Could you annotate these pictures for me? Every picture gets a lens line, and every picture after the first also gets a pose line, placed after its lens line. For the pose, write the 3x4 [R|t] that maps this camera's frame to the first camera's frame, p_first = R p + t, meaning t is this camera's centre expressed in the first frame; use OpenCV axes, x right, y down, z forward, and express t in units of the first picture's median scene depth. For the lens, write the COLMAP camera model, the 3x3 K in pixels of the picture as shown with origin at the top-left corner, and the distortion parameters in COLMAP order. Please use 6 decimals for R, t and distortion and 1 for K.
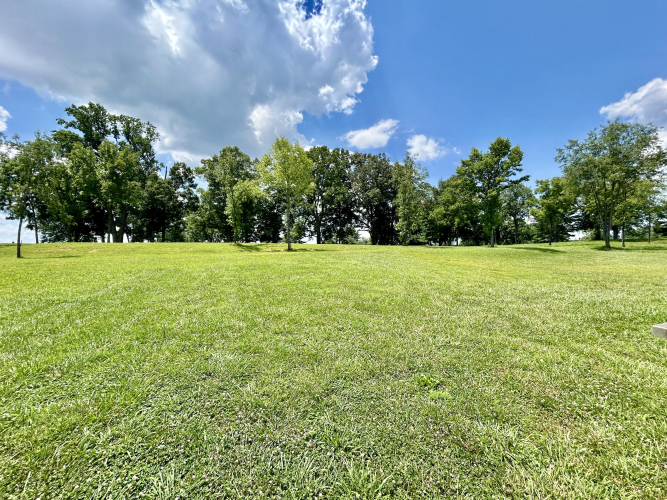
lens RADIAL K [[270.6, 0, 333.5], [0, 270.6, 250.0], [0, 0, 1]] dist [-0.000314, -0.000055]
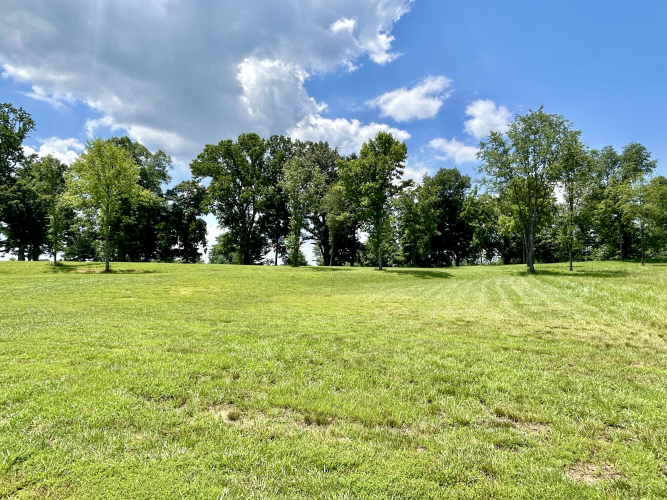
lens RADIAL K [[415.6, 0, 333.5], [0, 415.6, 250.0], [0, 0, 1]] dist [-0.034796, -0.000175]
pose [[0.998268, 0.006250, -0.058501, 0.294829], [-0.009410, 0.998502, -0.053903, -0.002135], [0.058076, 0.054360, 0.996831, -0.106155]]
